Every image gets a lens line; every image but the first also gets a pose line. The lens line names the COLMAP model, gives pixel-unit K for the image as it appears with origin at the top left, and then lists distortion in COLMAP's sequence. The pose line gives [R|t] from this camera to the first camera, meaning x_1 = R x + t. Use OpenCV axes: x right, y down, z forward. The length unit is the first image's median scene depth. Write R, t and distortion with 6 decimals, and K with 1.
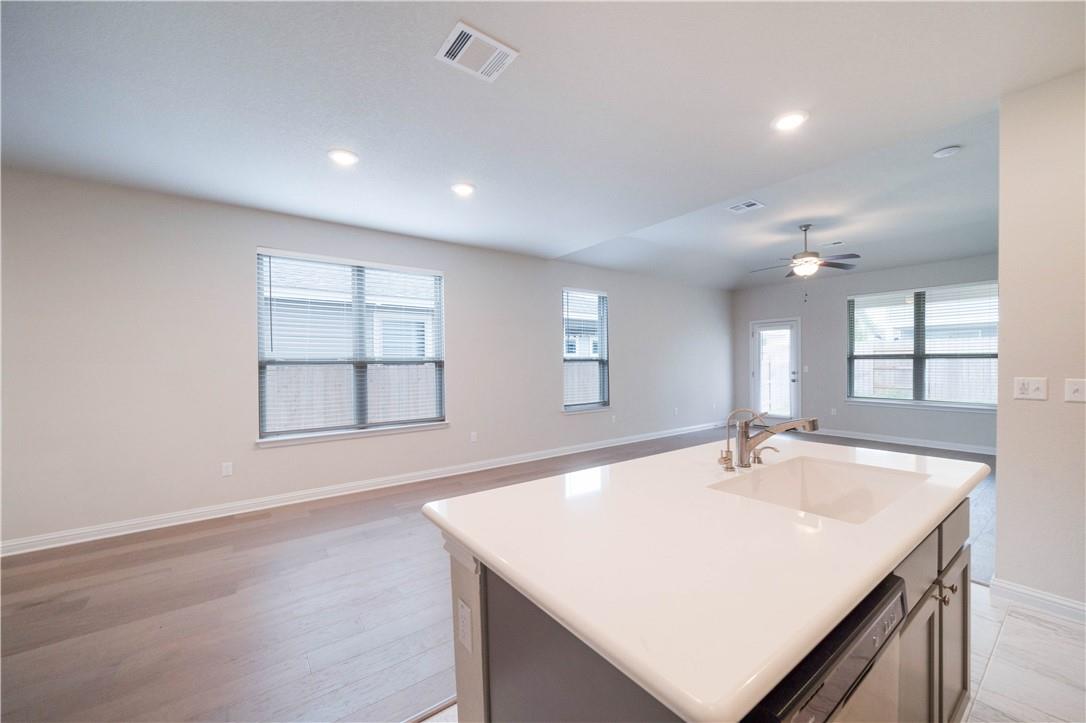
lens RADIAL K [[418.5, 0, 535.7], [0, 418.5, 366.5], [0, 0, 1]] dist [-0.000402, 0.000131]
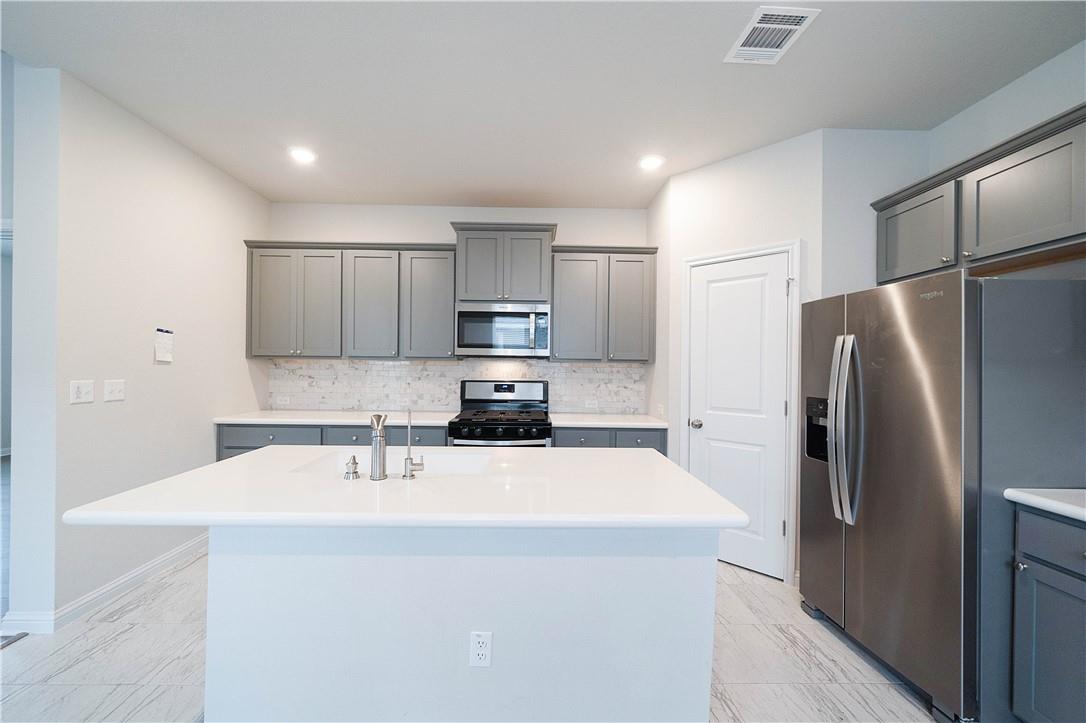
lens RADIAL K [[418.5, 0, 537.6], [0, 418.5, 367.7], [0, 0, 1]] dist [-0.000402, 0.000131]
pose [[-0.816073, -0.004997, 0.577927, -0.145735], [0.001695, 0.999938, 0.011040, -0.007089], [-0.577946, 0.009989, -0.816014, 0.699219]]
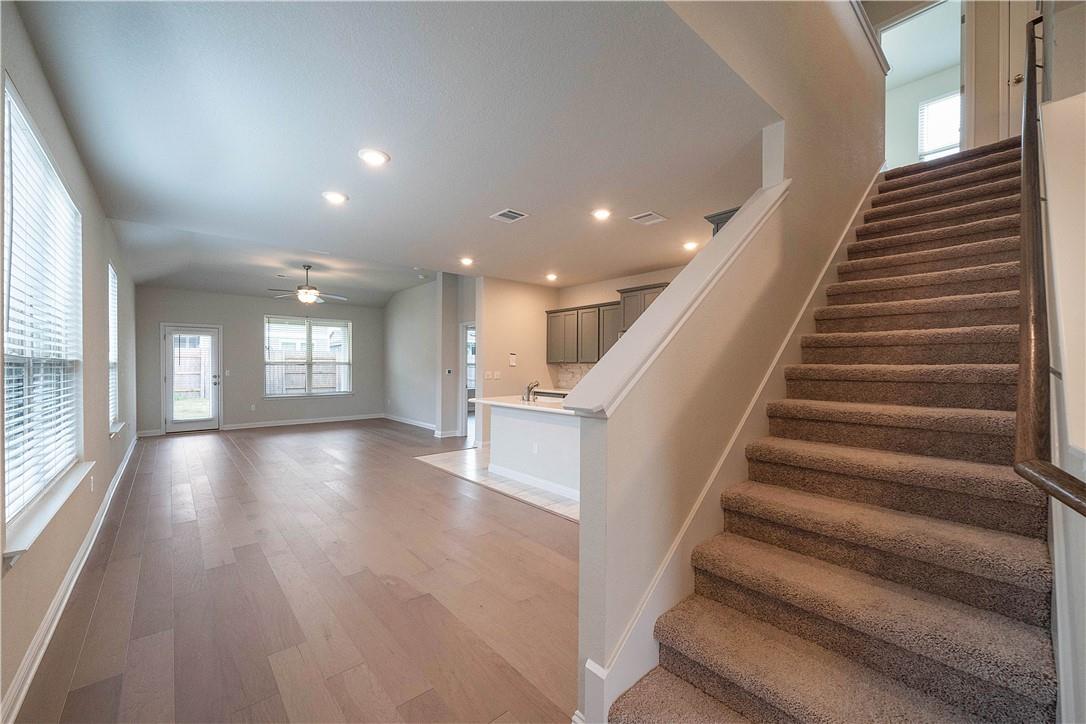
lens RADIAL K [[418.5, 0, 537.1], [0, 418.5, 366.9], [0, 0, 1]] dist [-0.000402, 0.000131]
pose [[-0.099458, 0.002993, 0.995037, -1.101368], [0.009696, 0.999951, -0.002038, 0.000375], [-0.994994, 0.009446, -0.099483, 0.565369]]
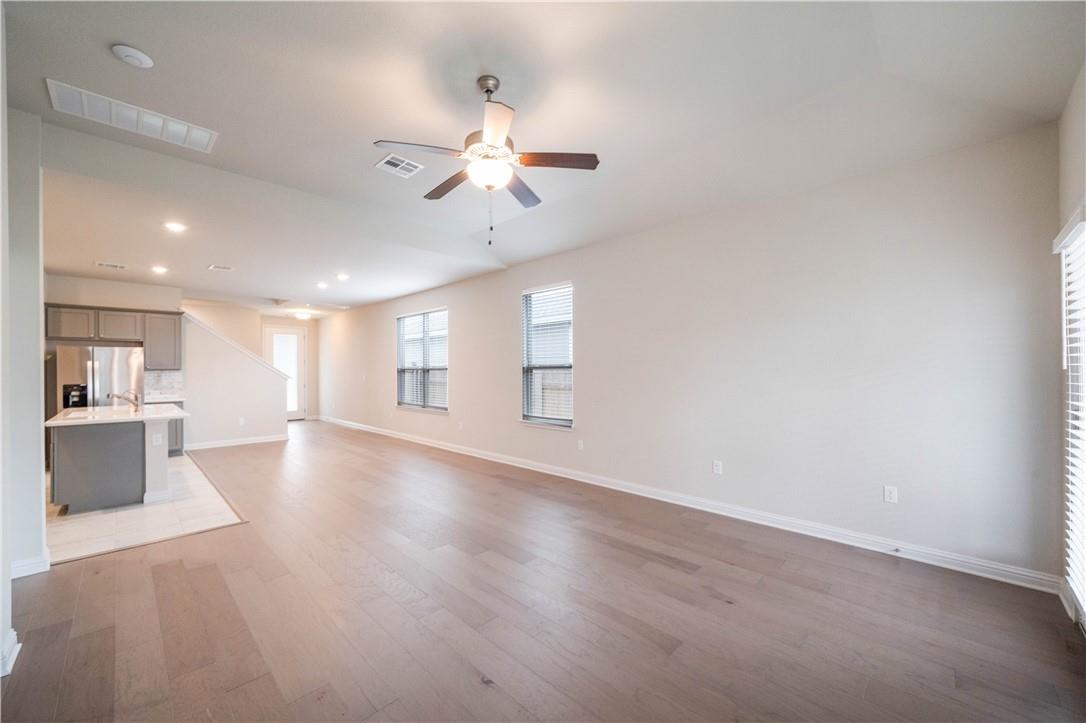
lens RADIAL K [[418.5, 0, 532.4], [0, 418.5, 366.7], [0, 0, 1]] dist [-0.000402, 0.000131]
pose [[0.148570, 0.006012, -0.988884, 1.599681], [-0.005364, 0.999972, 0.005273, -0.037492], [0.988887, 0.004521, 0.148598, 1.406696]]
